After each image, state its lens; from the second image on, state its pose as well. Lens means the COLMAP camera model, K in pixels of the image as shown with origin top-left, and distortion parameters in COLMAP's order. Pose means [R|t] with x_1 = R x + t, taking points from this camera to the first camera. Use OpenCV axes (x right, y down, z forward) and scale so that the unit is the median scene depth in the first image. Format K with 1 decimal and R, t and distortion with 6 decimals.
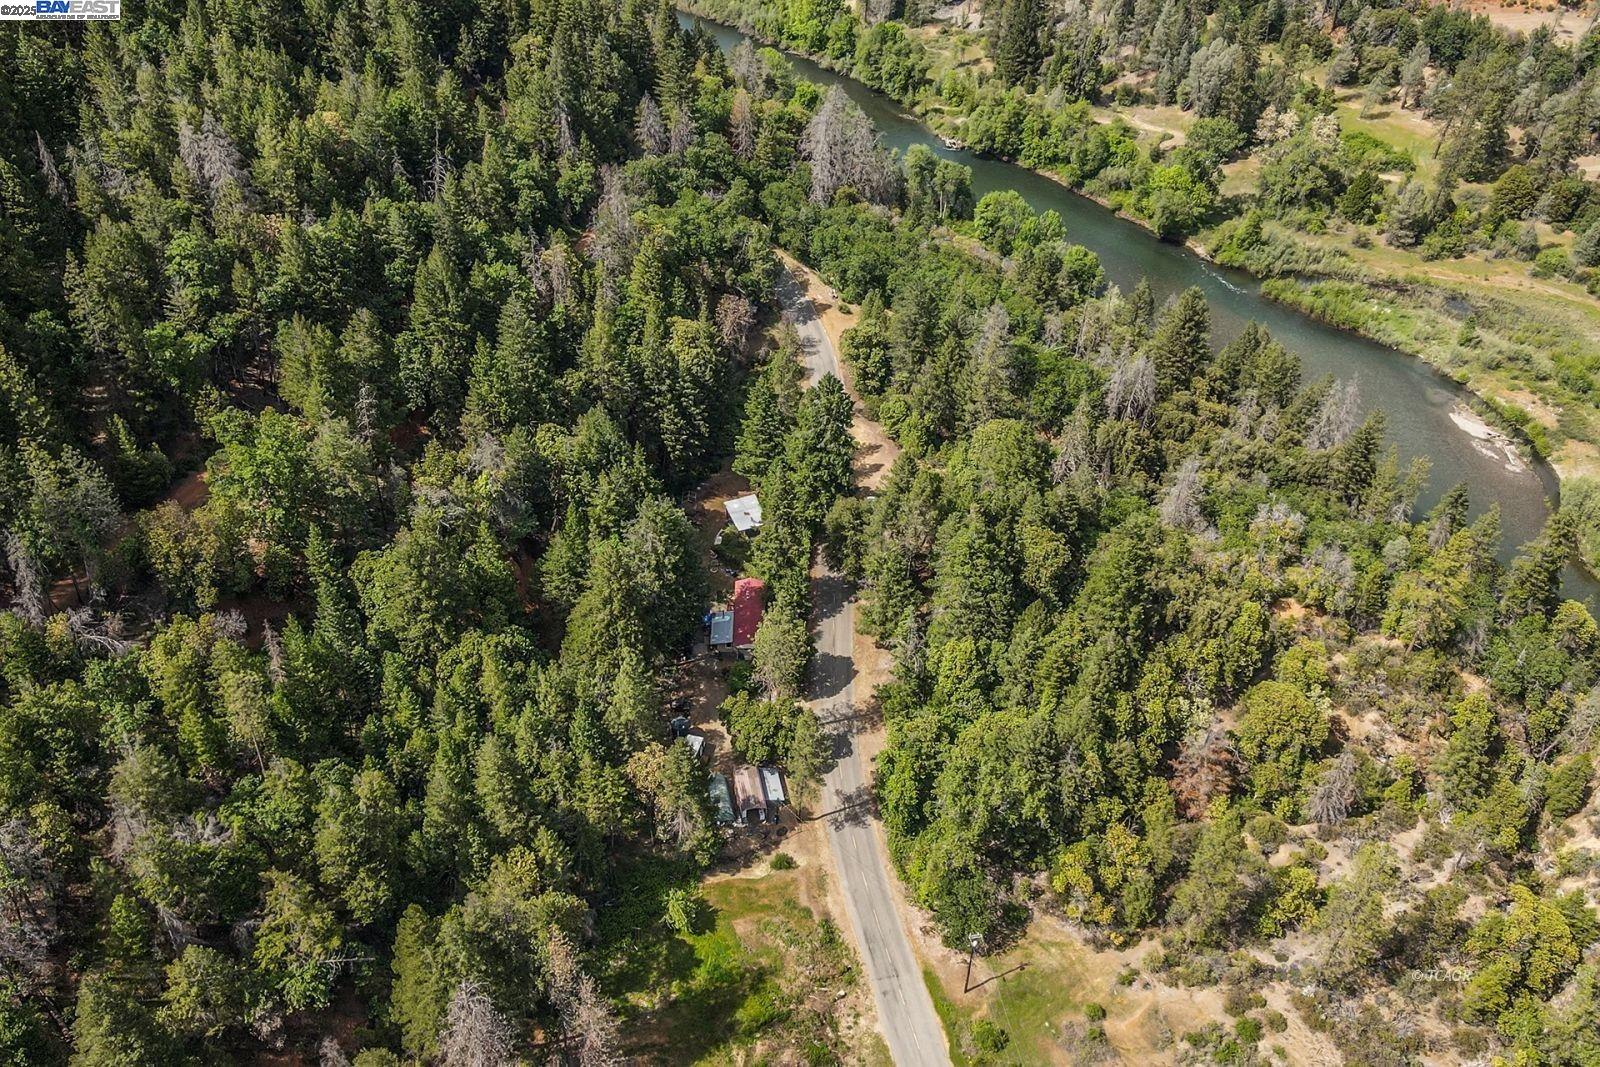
lens RADIAL K [[1429.8, 0, 800.0], [0, 1429.8, 533.5], [0, 0, 1]] dist [0.009079, 0.007225]
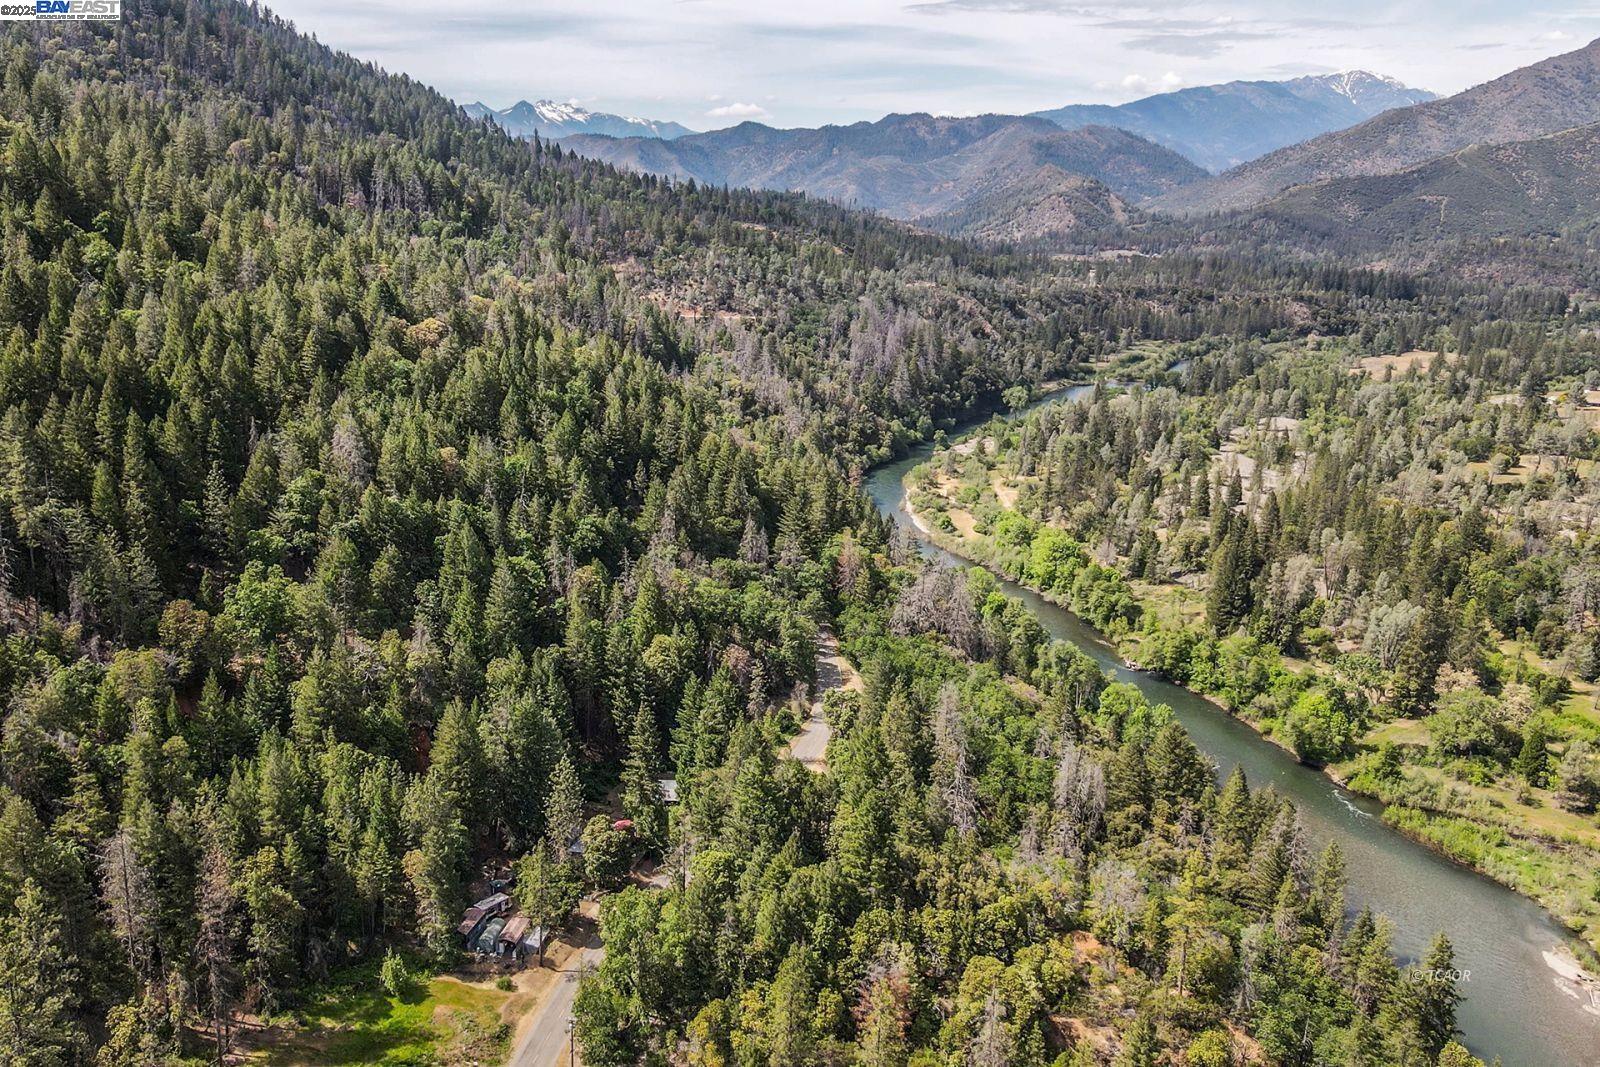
lens RADIAL K [[1542.1, 0, 800.0], [0, 1542.1, 533.5], [0, 0, 1]] dist [0.005934, 0.005841]
pose [[0.916535, 0.084958, -0.390827, 0.344649], [-0.254191, 0.878176, -0.405209, 0.182355], [0.308789, 0.470733, 0.826474, -0.076626]]
